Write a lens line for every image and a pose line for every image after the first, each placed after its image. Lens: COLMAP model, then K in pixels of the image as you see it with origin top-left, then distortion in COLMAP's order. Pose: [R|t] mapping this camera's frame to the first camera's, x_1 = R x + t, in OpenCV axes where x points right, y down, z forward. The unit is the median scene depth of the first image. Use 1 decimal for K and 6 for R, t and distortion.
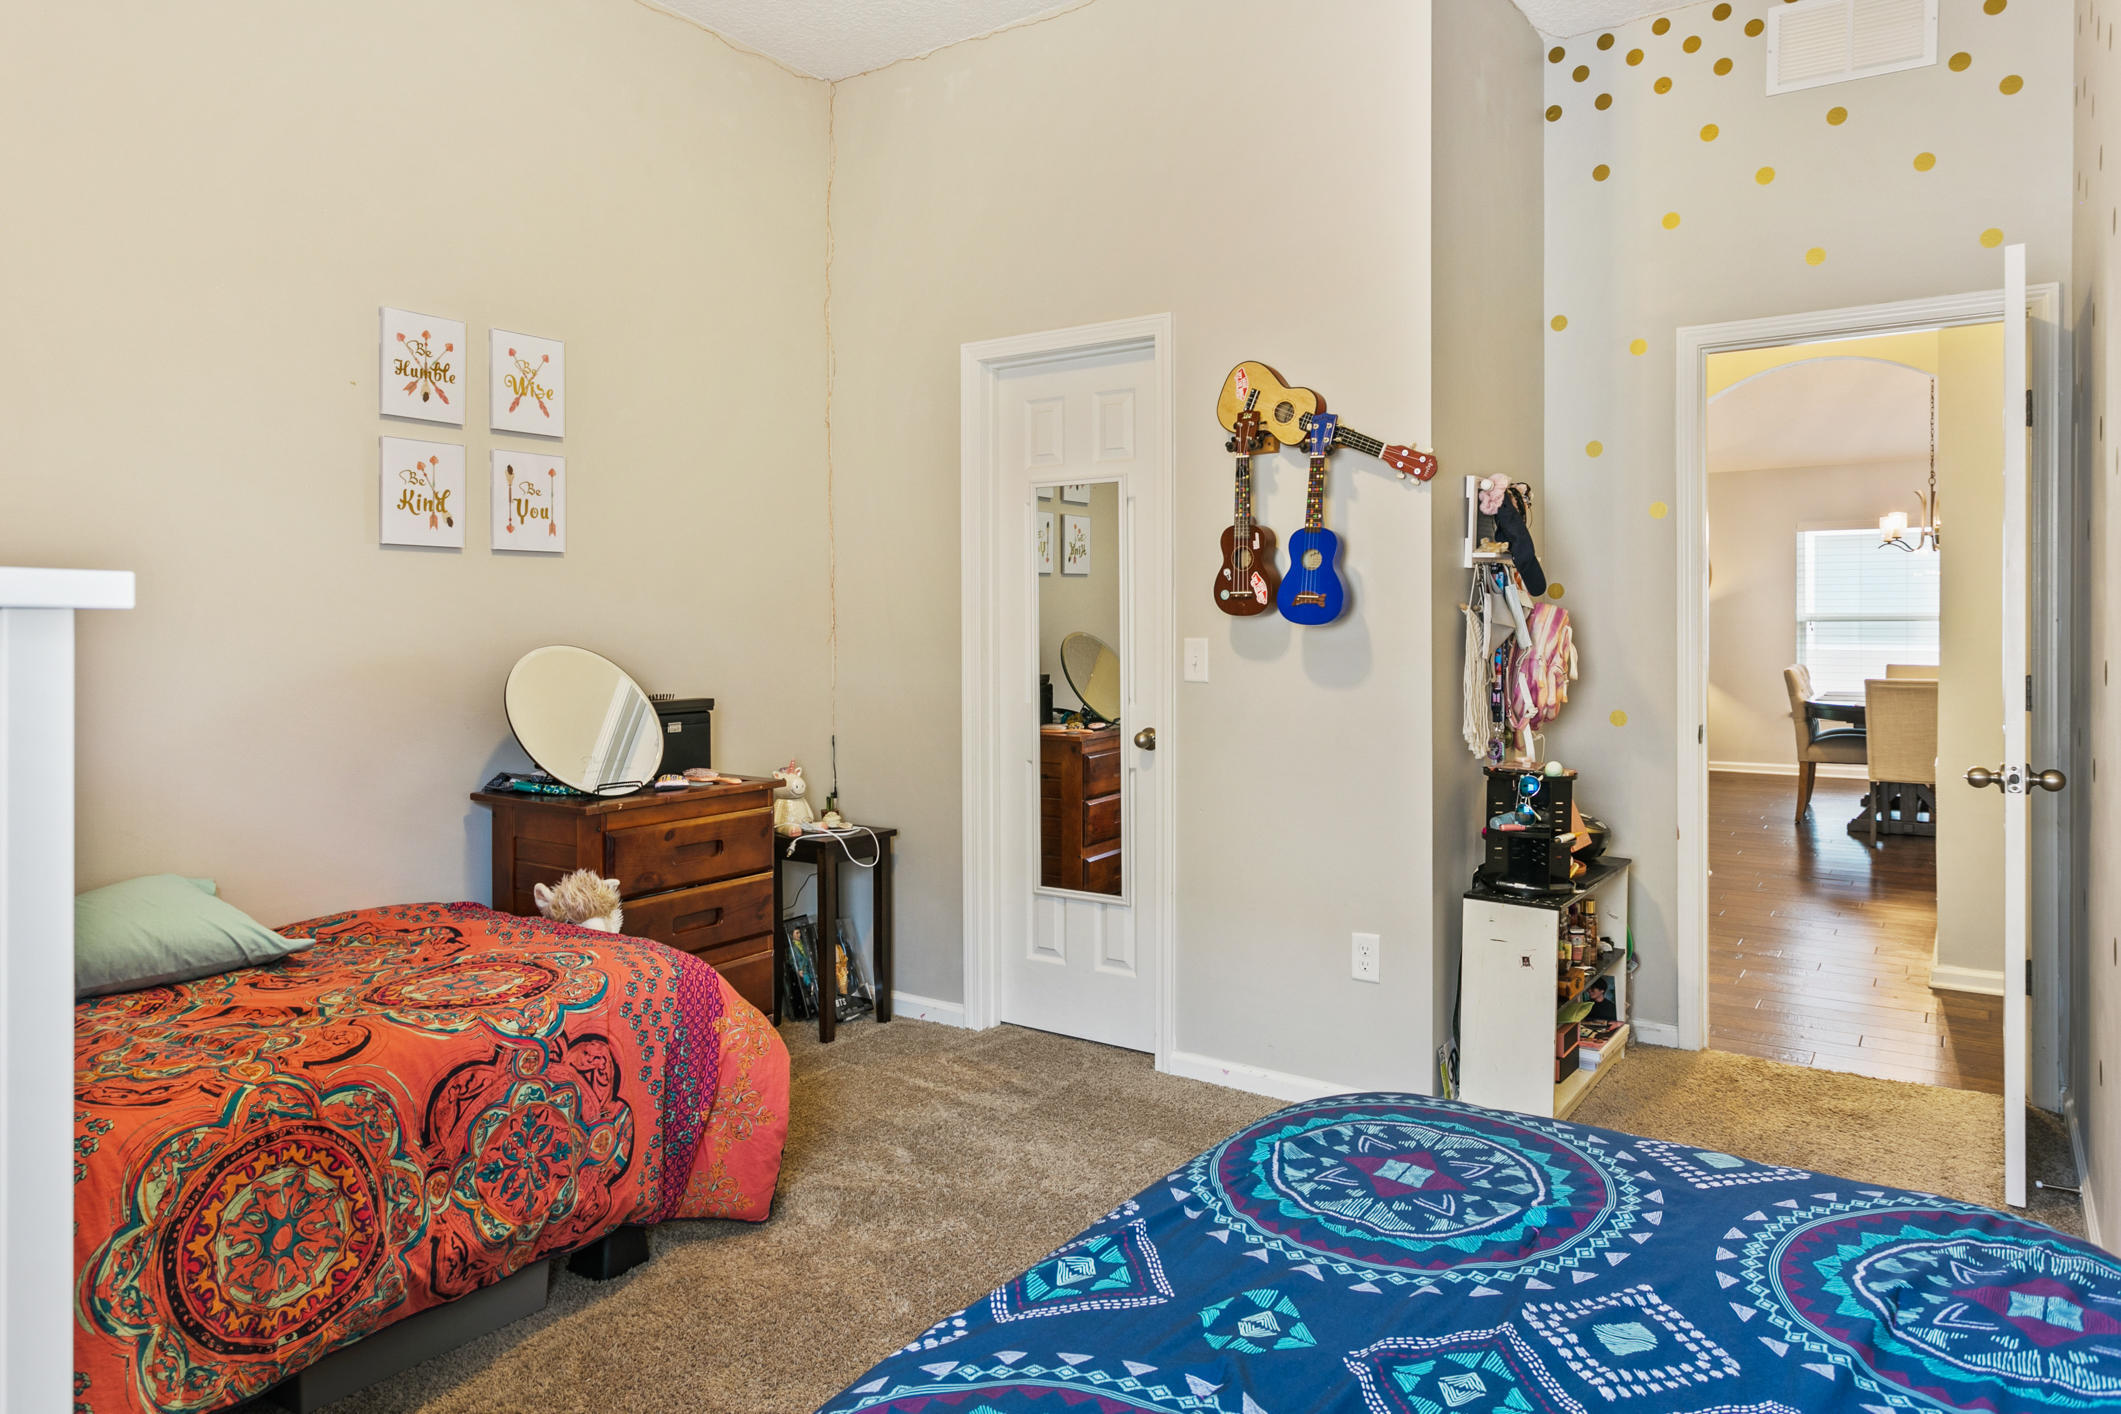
lens RADIAL K [[1281.4, 0, 1063.0], [0, 1281.4, 638.9], [0, 0, 1]] dist [-0.009162, -0.000017]
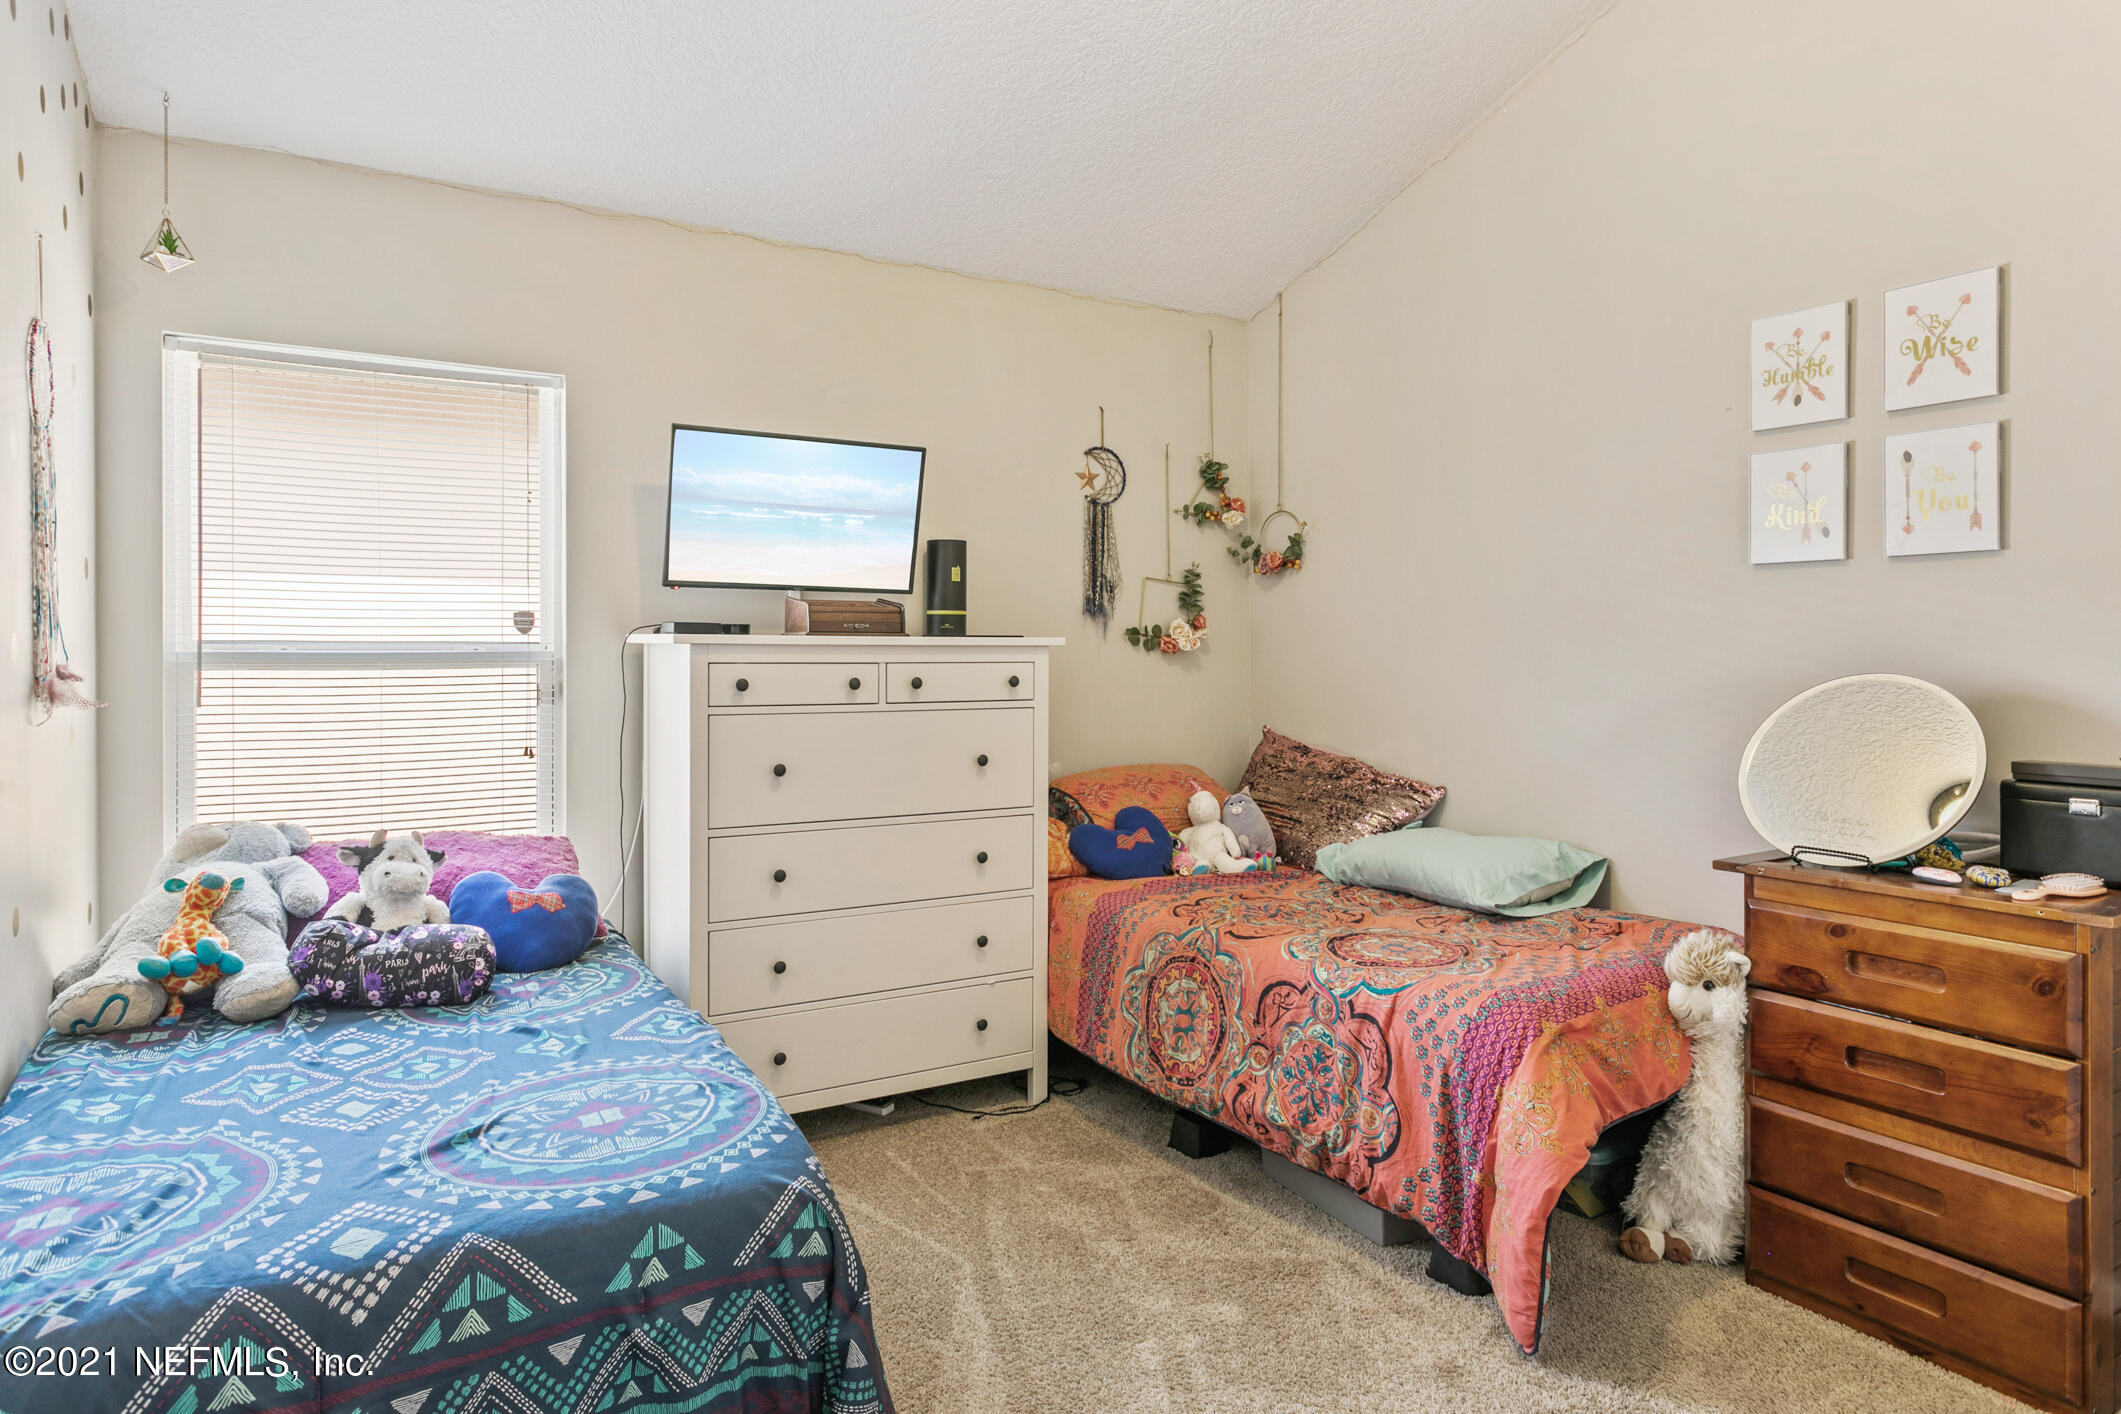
lens RADIAL K [[1281.4, 0, 1063.0], [0, 1281.4, 638.9], [0, 0, 1]] dist [-0.009162, -0.000017]
pose [[-0.418813, -0.006082, -0.908052, 0.835602], [-0.009703, 0.999950, -0.002222, -0.015026], [0.908021, 0.007881, -0.418852, 1.355105]]
